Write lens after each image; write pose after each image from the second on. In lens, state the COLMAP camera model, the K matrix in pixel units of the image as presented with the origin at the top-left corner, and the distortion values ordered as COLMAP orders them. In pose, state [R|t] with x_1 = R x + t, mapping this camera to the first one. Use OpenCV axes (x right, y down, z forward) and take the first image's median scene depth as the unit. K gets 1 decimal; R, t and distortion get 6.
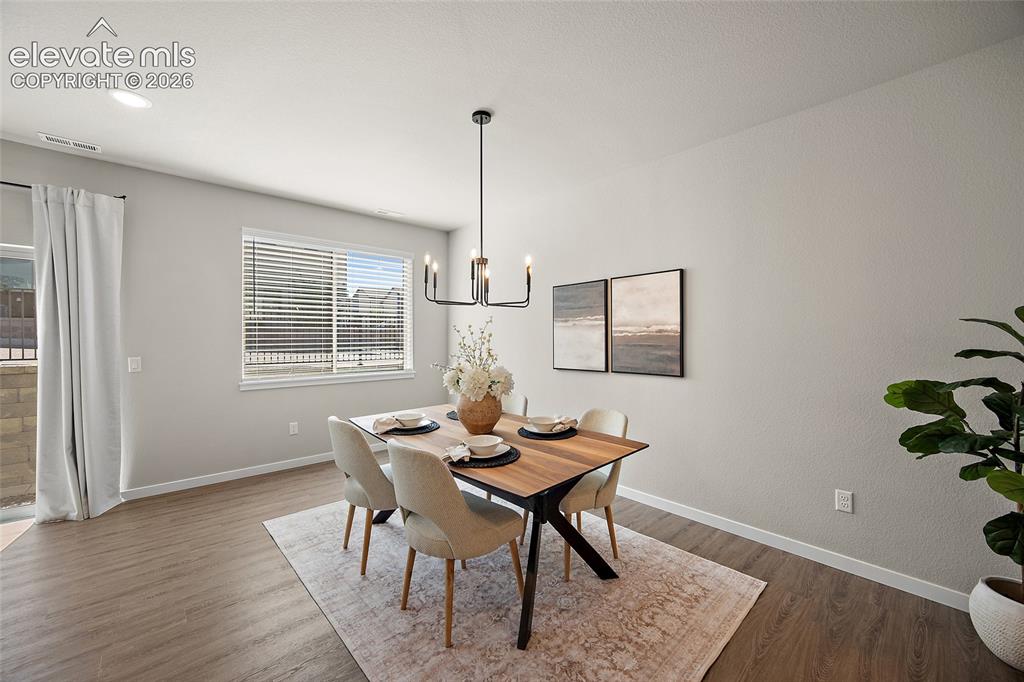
lens RADIAL K [[403.9, 0, 505.7], [0, 403.9, 340.3], [0, 0, 1]] dist [-0.007349, 0.001792]
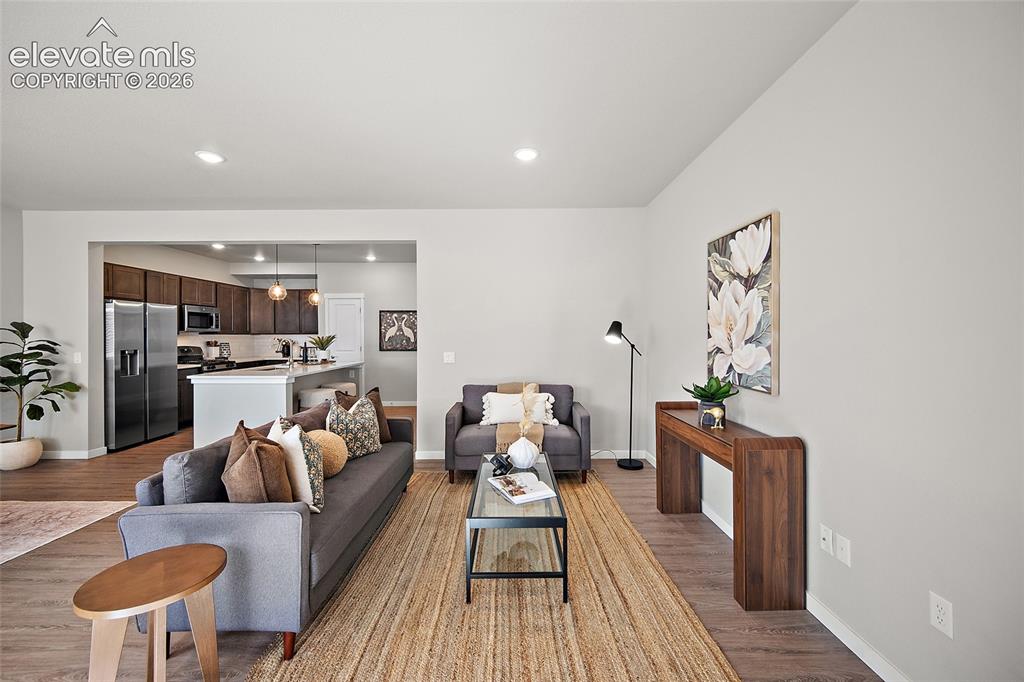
lens RADIAL K [[403.9, 0, 509.8], [0, 403.9, 335.1], [0, 0, 1]] dist [-0.007349, 0.001792]
pose [[-0.739621, 0.000745, 0.673023, -1.484098], [0.007377, 0.999948, 0.007000, -0.006084], [-0.672983, 0.010142, -0.739589, 0.442555]]
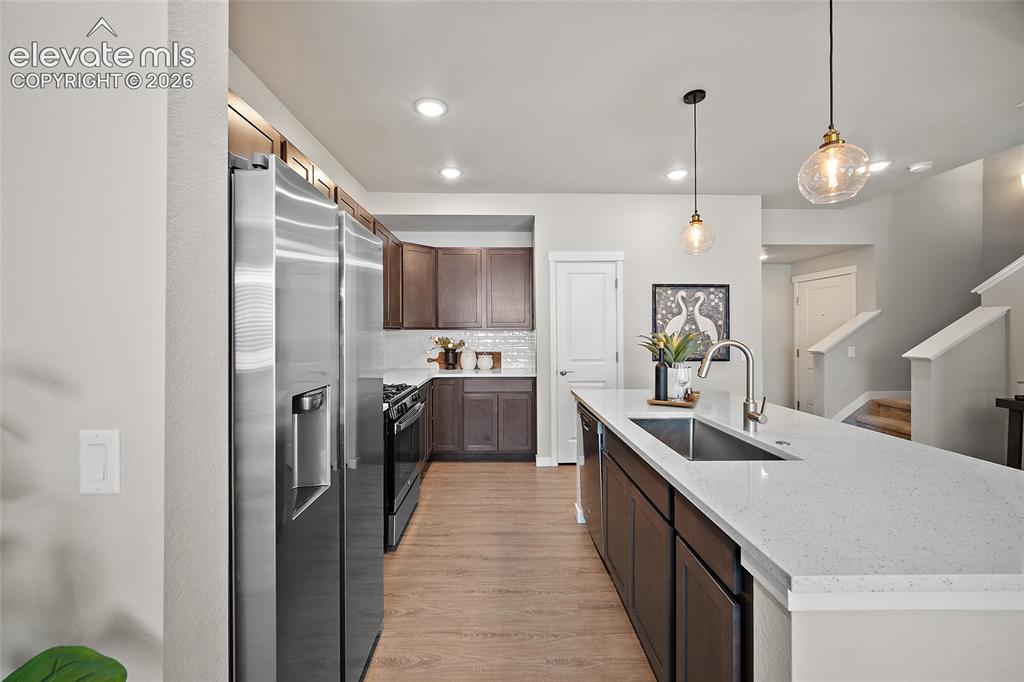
lens RADIAL K [[403.9, 0, 507.0], [0, 403.9, 332.3], [0, 0, 1]] dist [-0.007349, 0.001792]
pose [[-0.740421, 0.002352, 0.672140, 0.361346], [0.006299, 0.999974, 0.003440, 0.003250], [-0.672114, 0.006780, -0.740416, 0.435027]]
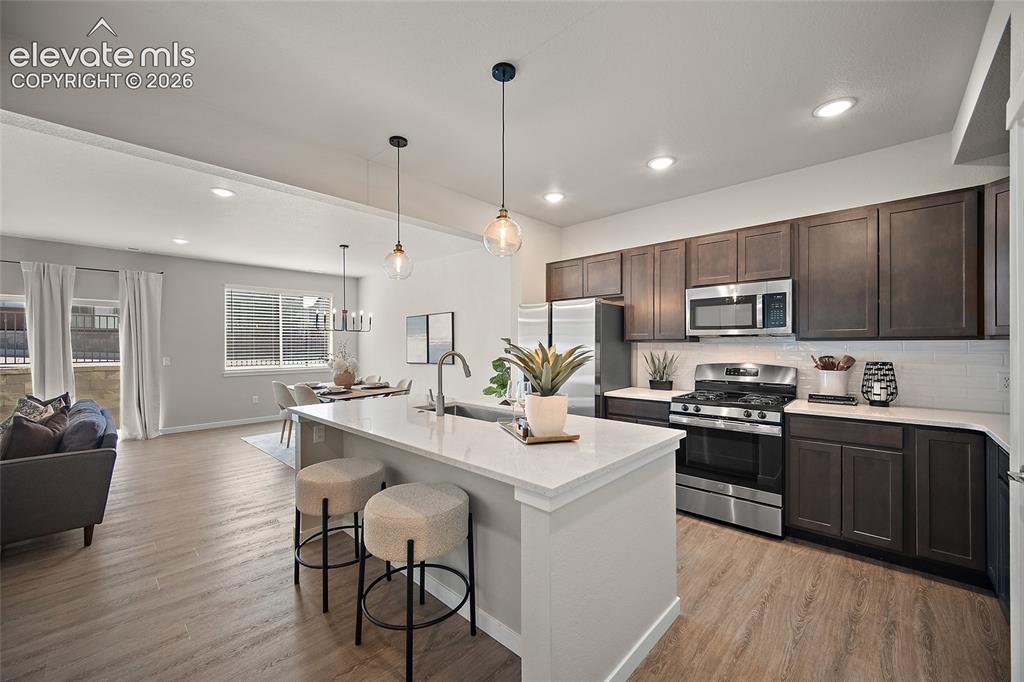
lens RADIAL K [[403.9, 0, 508.4], [0, 403.9, 345.8], [0, 0, 1]] dist [-0.007349, 0.001792]
pose [[0.996846, -0.005420, 0.079169, 0.571052], [0.005774, 0.999974, -0.004238, 0.006345], [-0.079144, 0.004682, 0.996852, -1.107889]]
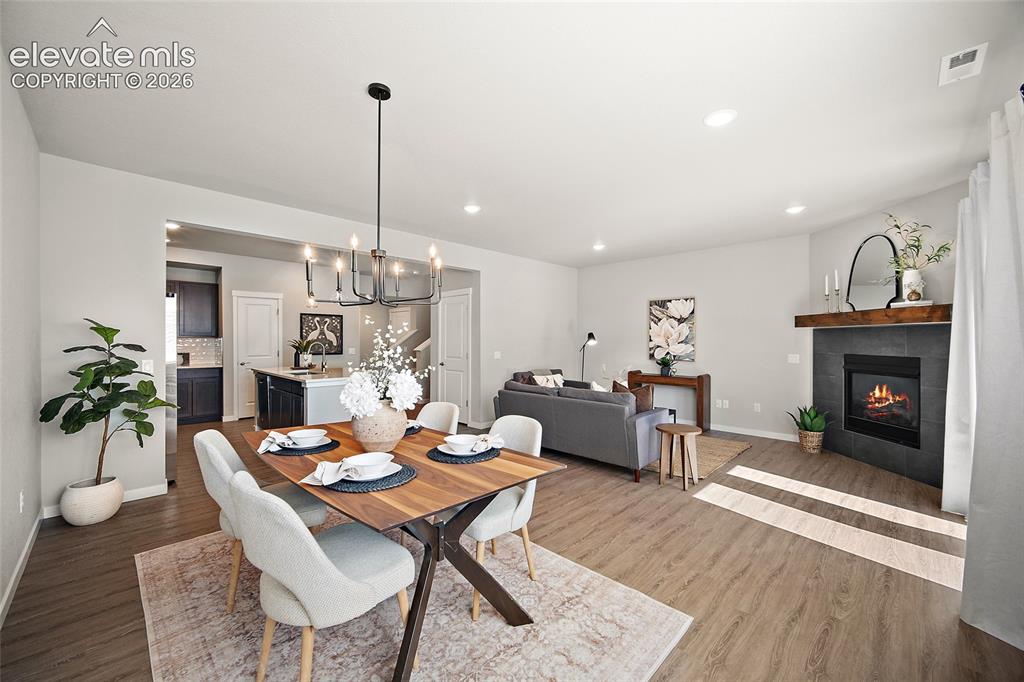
lens RADIAL K [[403.9, 0, 508.7], [0, 403.9, 341.3], [0, 0, 1]] dist [-0.007349, 0.001792]
pose [[-0.998980, -0.003583, -0.045019, -0.265813], [-0.004151, 0.999913, 0.012538, -0.014957], [0.044970, 0.012712, -0.998907, 1.647551]]
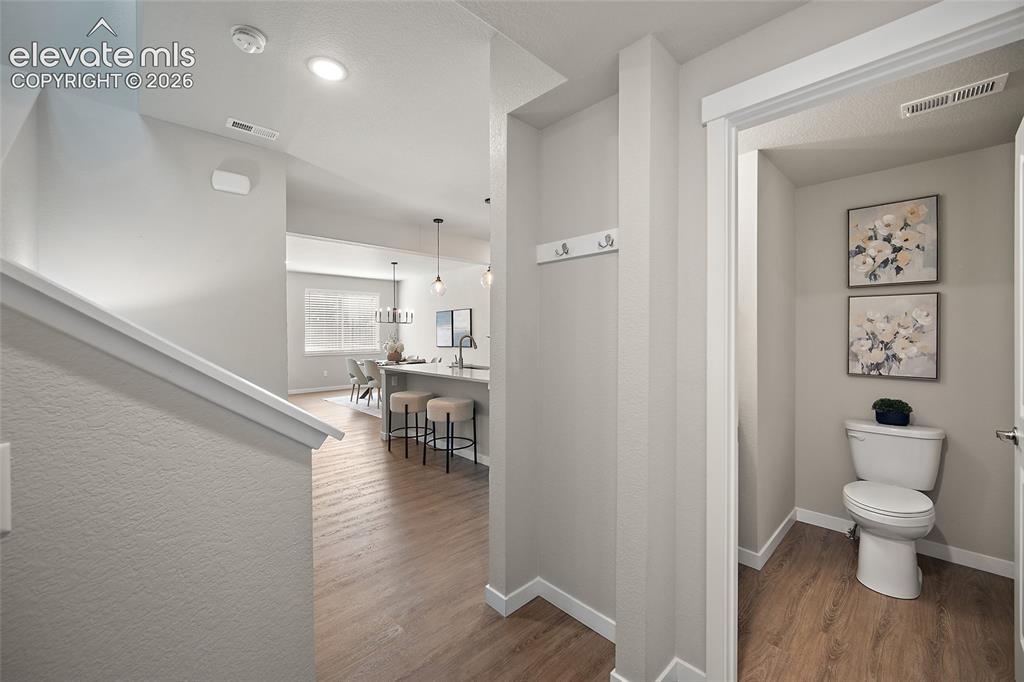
lens RADIAL K [[403.9, 0, 508.0], [0, 403.9, 334.6], [0, 0, 1]] dist [-0.007349, 0.001792]
pose [[0.999697, -0.004871, 0.024147, 0.645319], [0.005016, 0.999970, -0.005938, 0.022561], [-0.024117, 0.006057, 0.999691, -1.870647]]
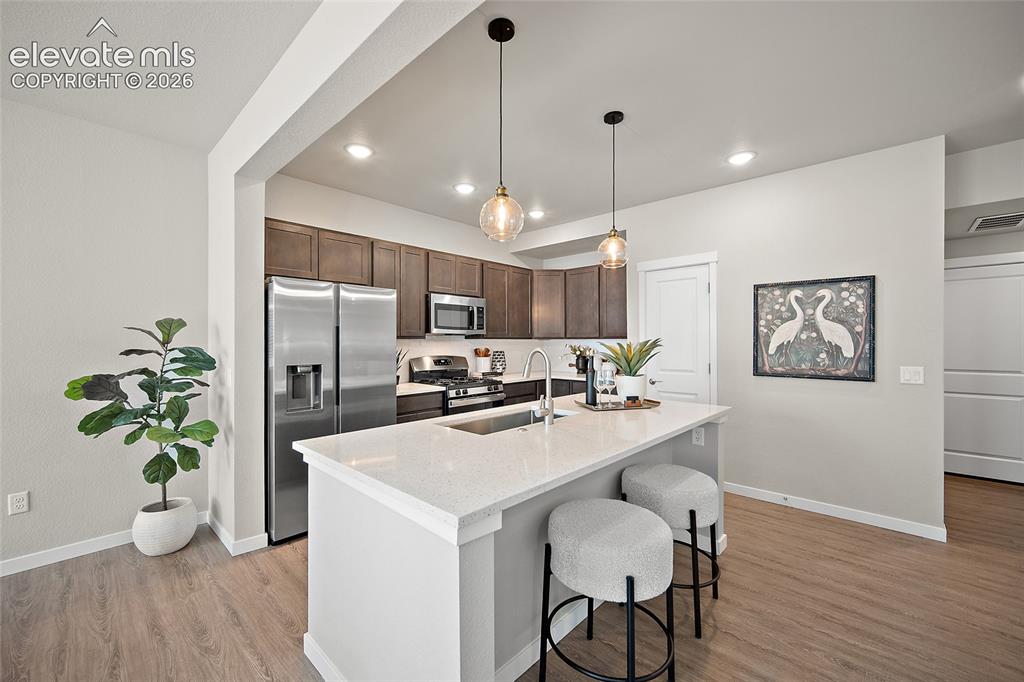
lens RADIAL K [[403.9, 0, 506.0], [0, 403.9, 346.0], [0, 0, 1]] dist [-0.007349, 0.001792]
pose [[-0.076630, -0.012127, 0.996986, -0.202254], [0.008744, 0.999879, 0.012834, 0.002186], [-0.997021, 0.009701, -0.076515, -0.119404]]
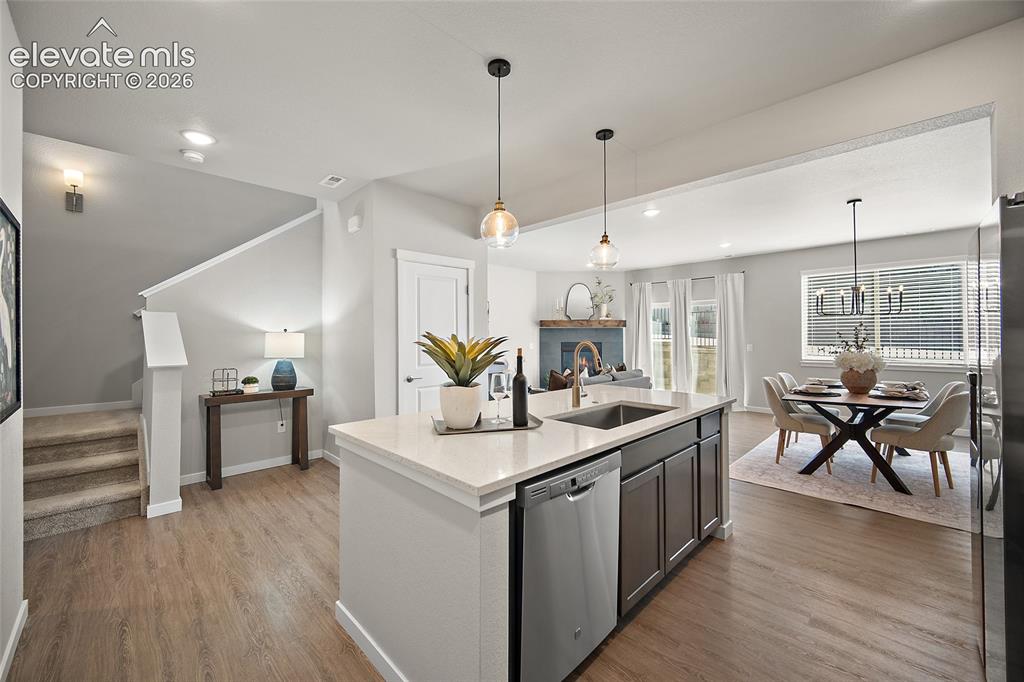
lens RADIAL K [[403.9, 0, 505.9], [0, 403.9, 331.4], [0, 0, 1]] dist [-0.007349, 0.001792]
pose [[0.038487, -0.010165, -0.999207, 1.324305], [-0.005535, 0.999931, -0.010386, 0.003293], [0.999244, 0.005931, 0.038428, -0.431216]]
